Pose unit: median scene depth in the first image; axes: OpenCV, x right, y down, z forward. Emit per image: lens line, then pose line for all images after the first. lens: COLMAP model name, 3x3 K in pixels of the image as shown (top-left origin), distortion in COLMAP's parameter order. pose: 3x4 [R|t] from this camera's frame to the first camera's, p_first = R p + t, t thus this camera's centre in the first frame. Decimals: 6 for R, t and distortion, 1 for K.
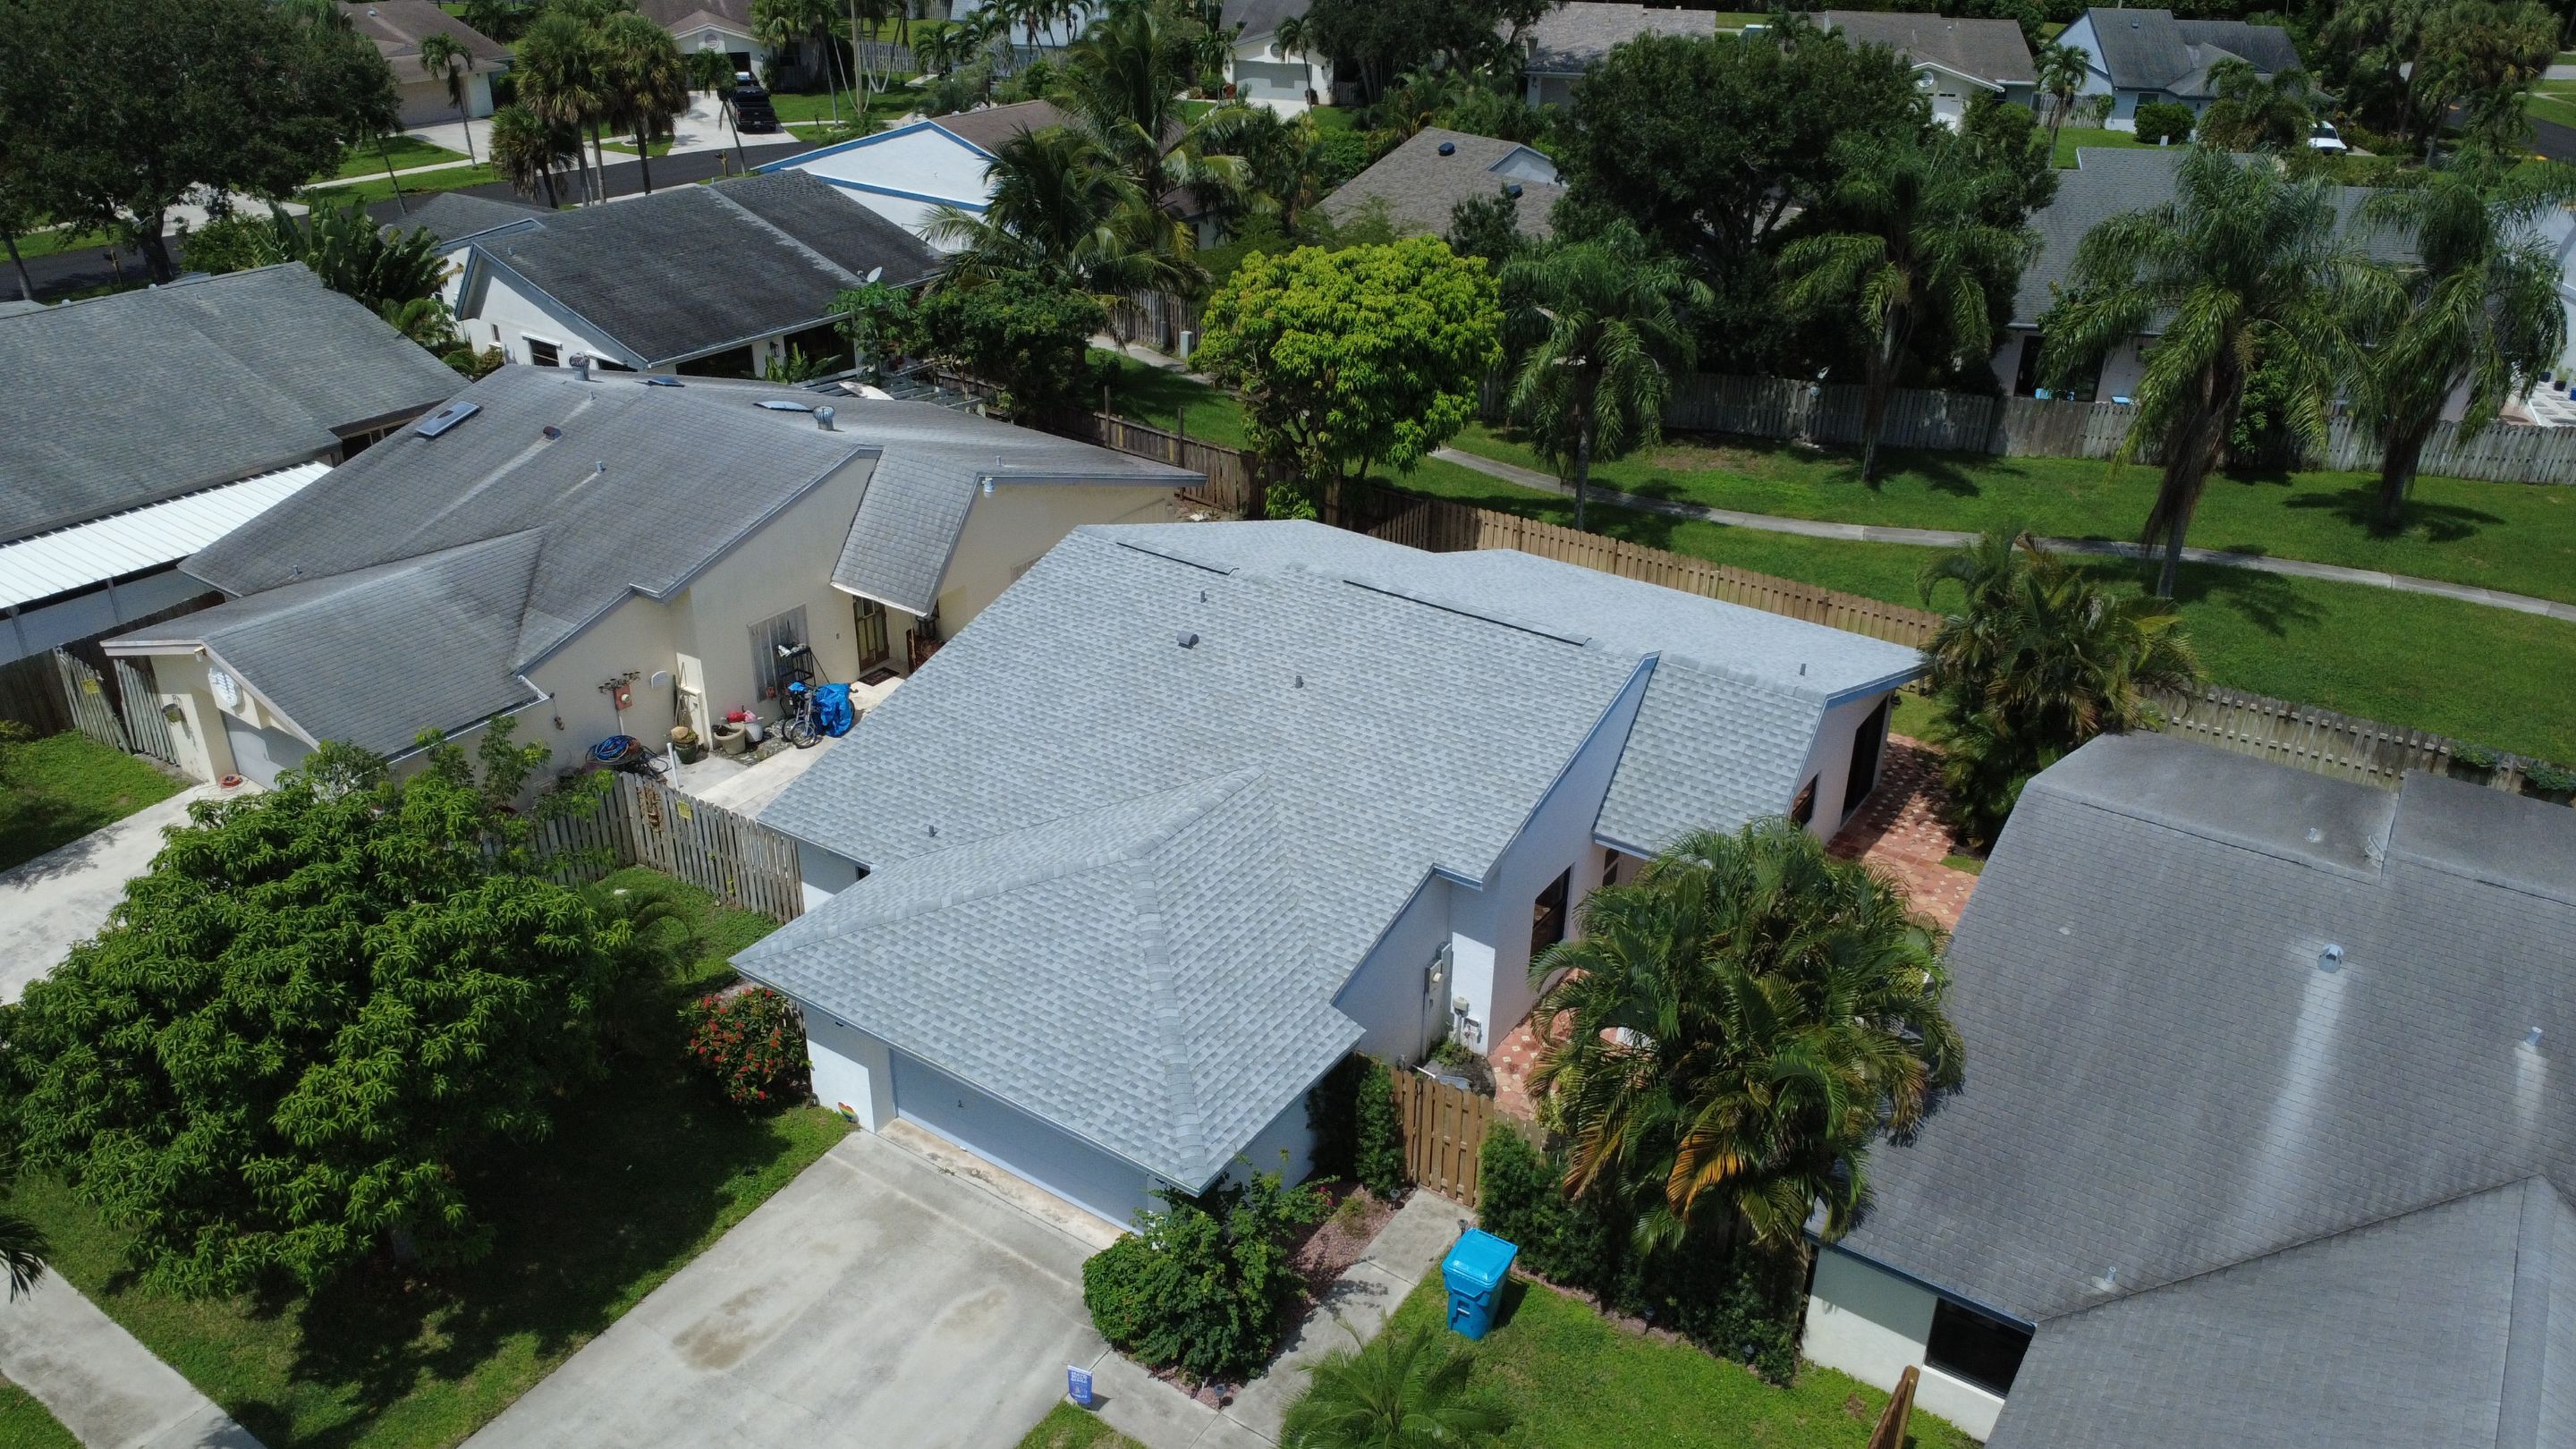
lens RADIAL K [[1840.1, 0, 1295.1], [0, 1840.1, 717.7], [0, 0, 1]] dist [-0.004914, 0.013247]
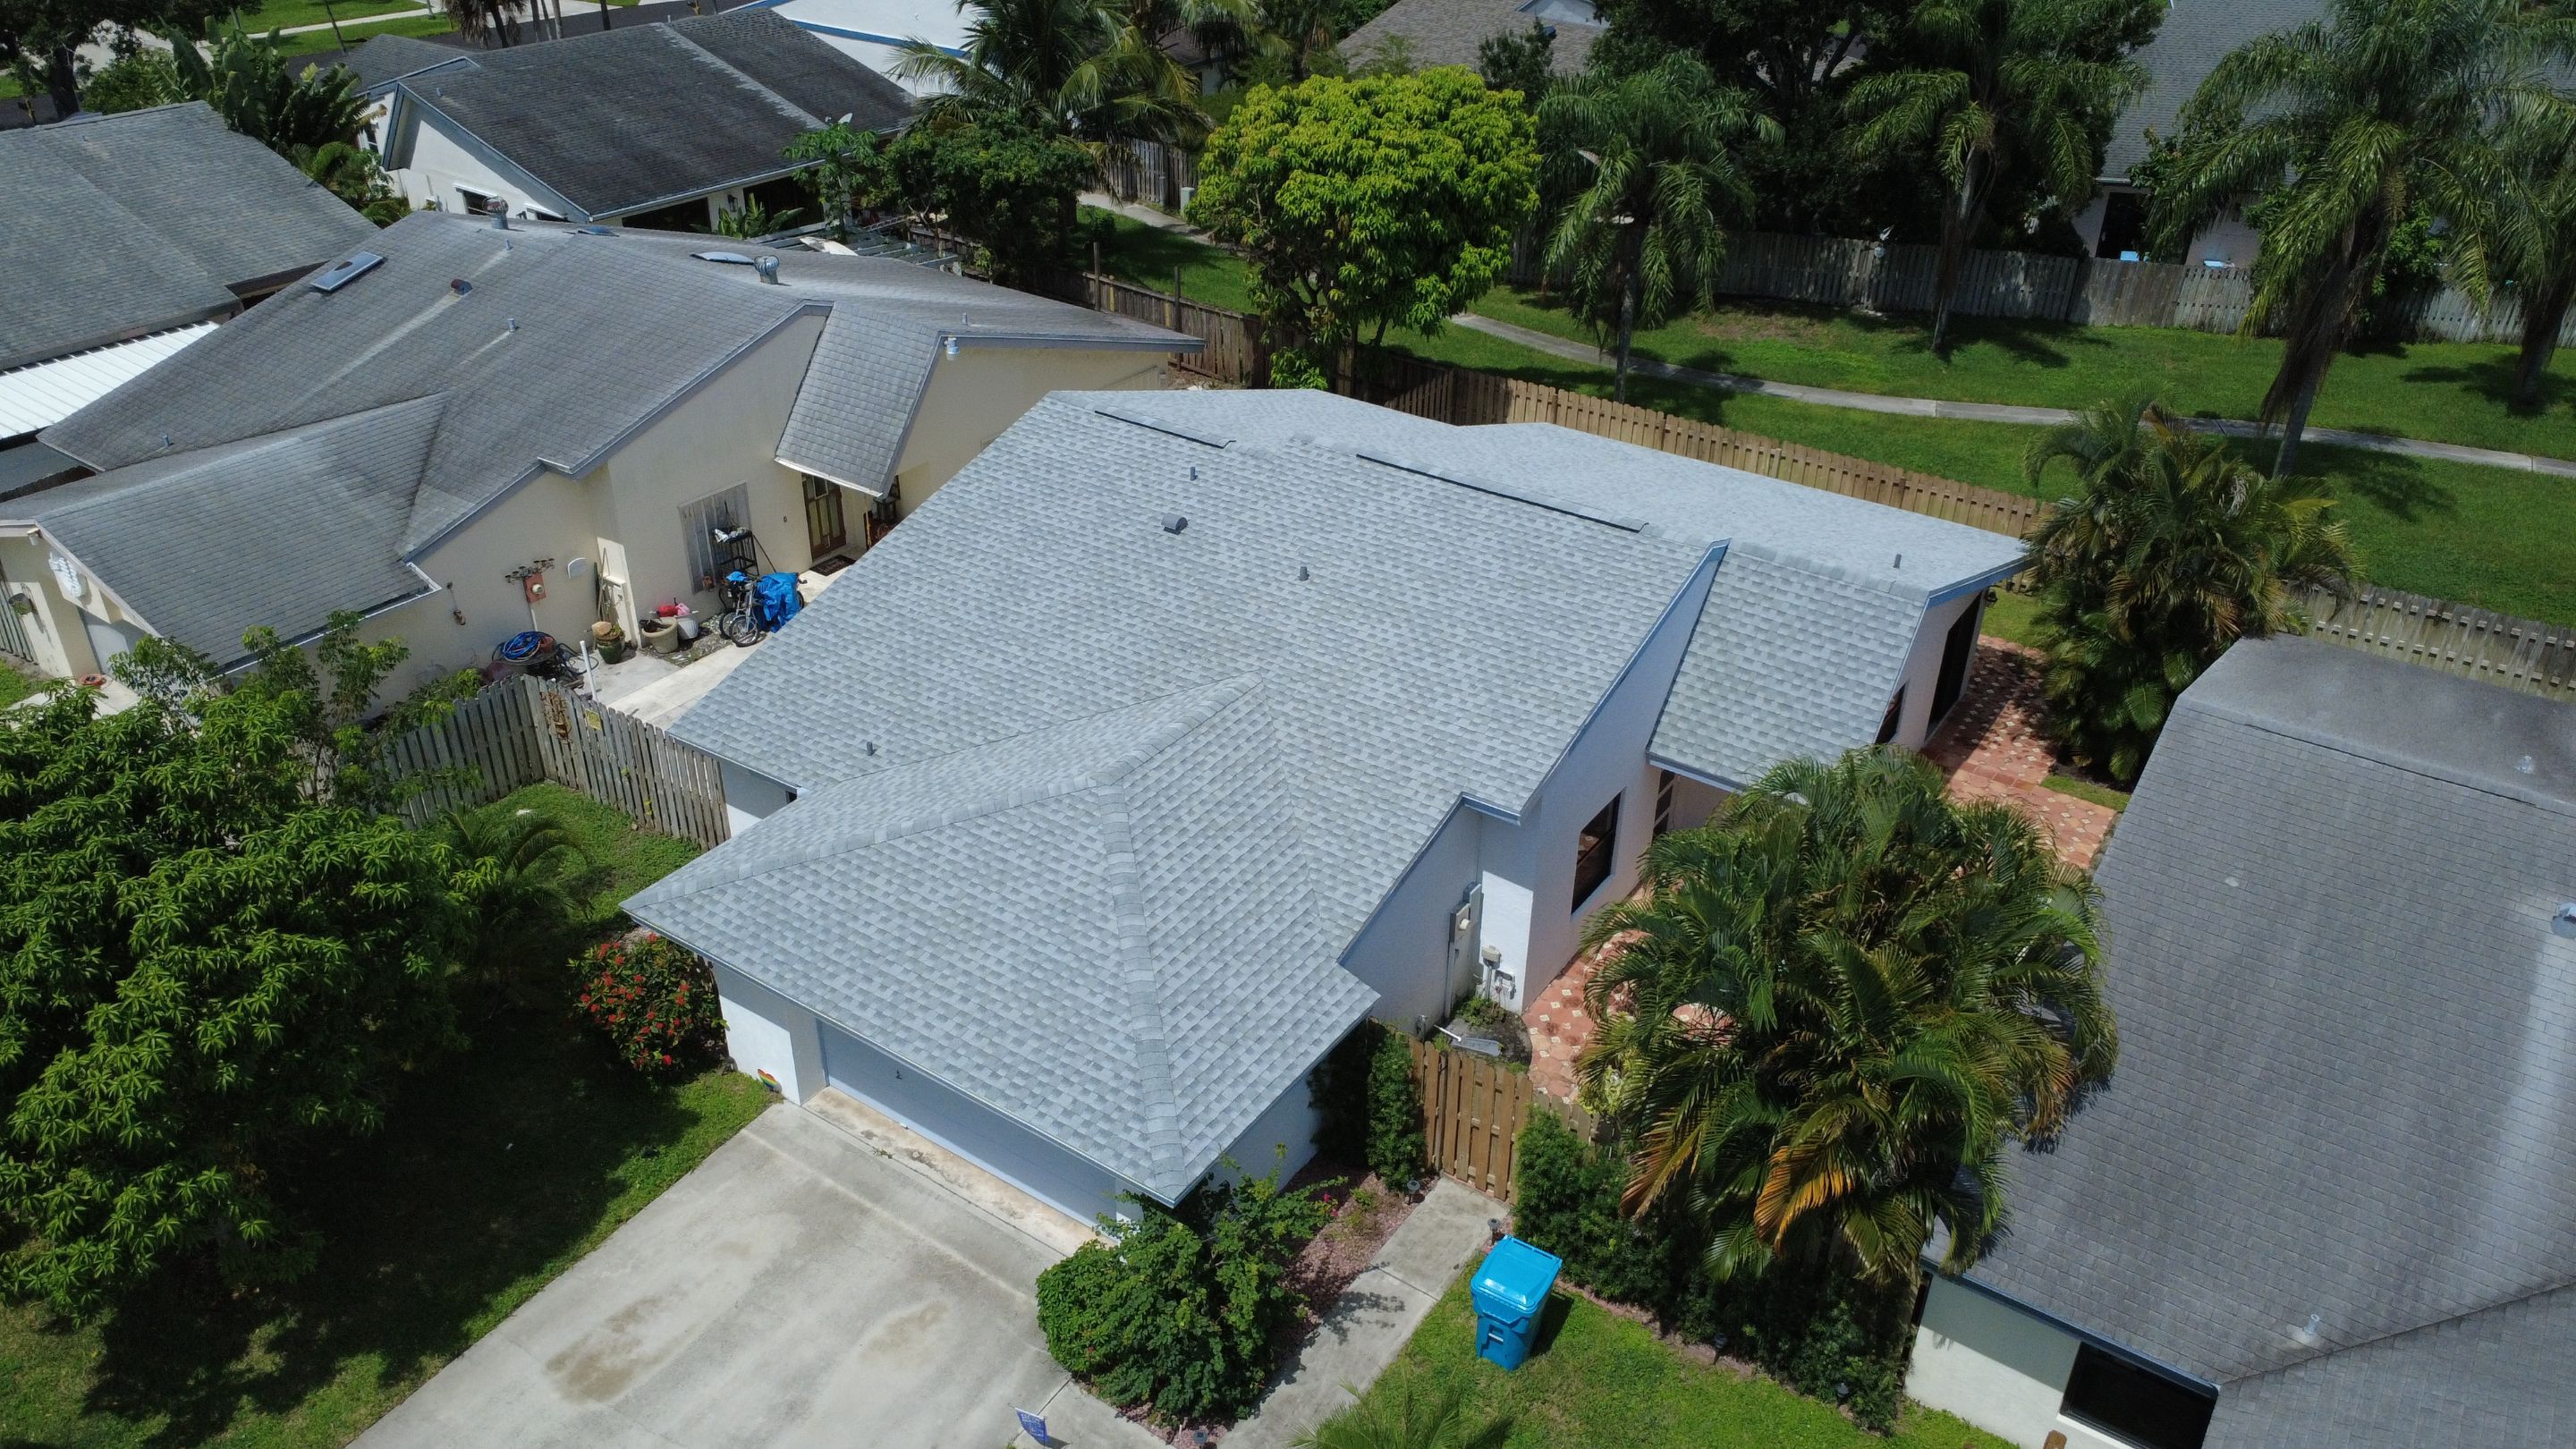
lens RADIAL K [[1840.1, 0, 1296.2], [0, 1840.1, 717.9], [0, 0, 1]] dist [-0.004914, 0.013247]
pose [[0.999966, 0.004354, -0.006959, 0.004291], [-0.003927, 0.998176, 0.060245, -0.003666], [0.007209, -0.060216, 0.998159, 0.130554]]
